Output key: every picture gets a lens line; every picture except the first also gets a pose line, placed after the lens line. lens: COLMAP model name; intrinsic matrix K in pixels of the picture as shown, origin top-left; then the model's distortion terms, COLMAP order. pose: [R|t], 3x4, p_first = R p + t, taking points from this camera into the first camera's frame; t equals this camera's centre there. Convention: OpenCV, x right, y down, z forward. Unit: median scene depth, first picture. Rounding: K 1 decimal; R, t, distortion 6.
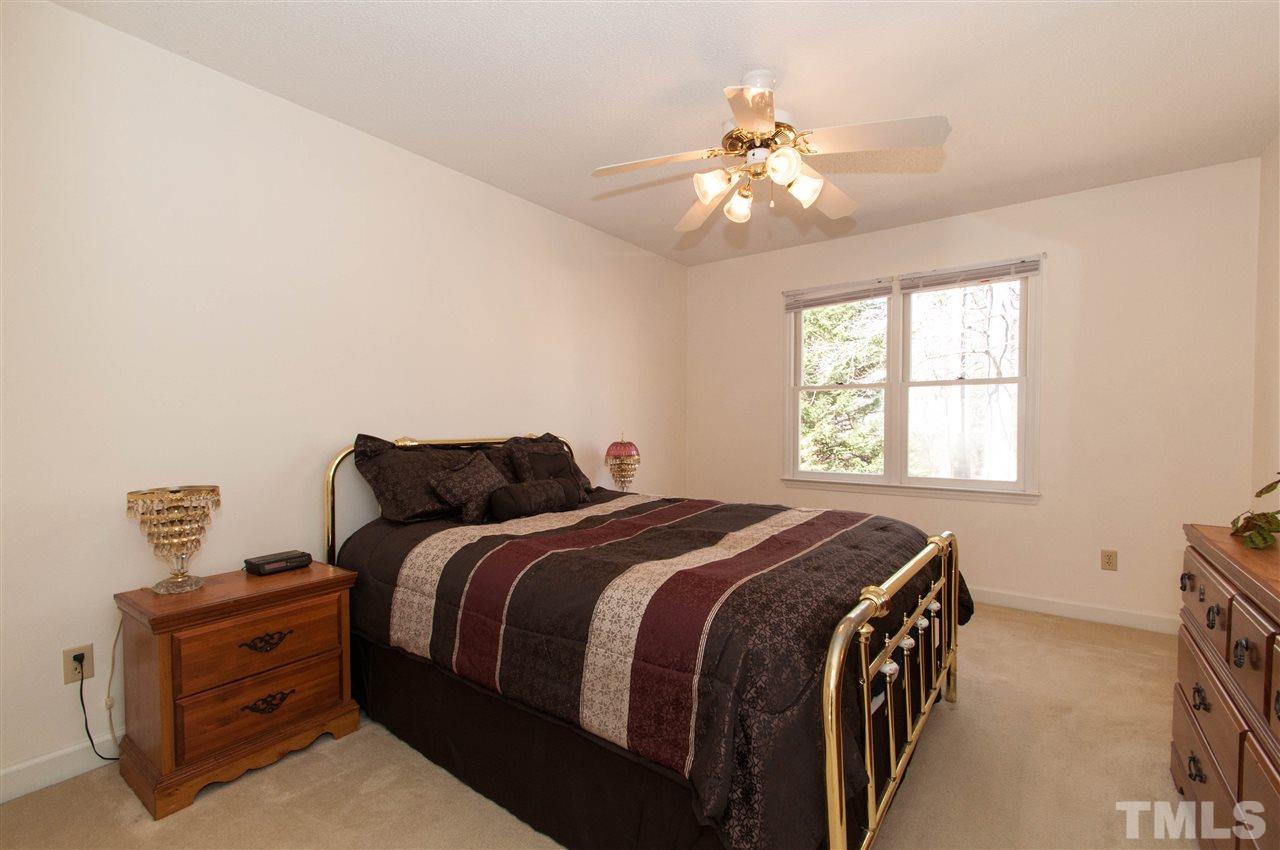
lens RADIAL K [[559.6, 0, 645.5], [0, 559.6, 426.1], [0, 0, 1]] dist [-0.002380, -0.001875]
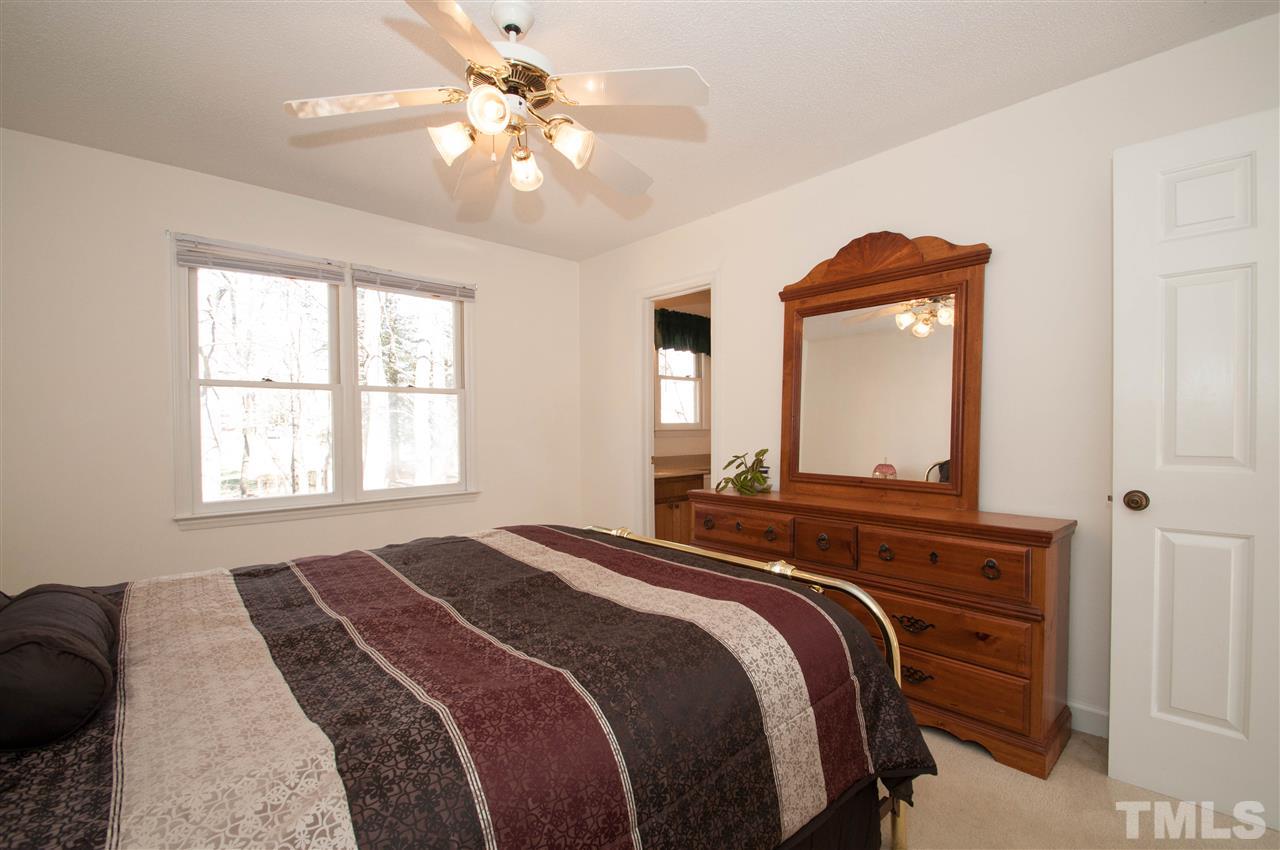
lens RADIAL K [[559.6, 0, 646.1], [0, 559.6, 428.9], [0, 0, 1]] dist [-0.002380, -0.001875]
pose [[0.195340, -0.004623, 0.980725, -0.311694], [0.009946, 0.999947, 0.002732, -0.006904], [-0.980685, 0.009220, 0.195376, 0.364021]]
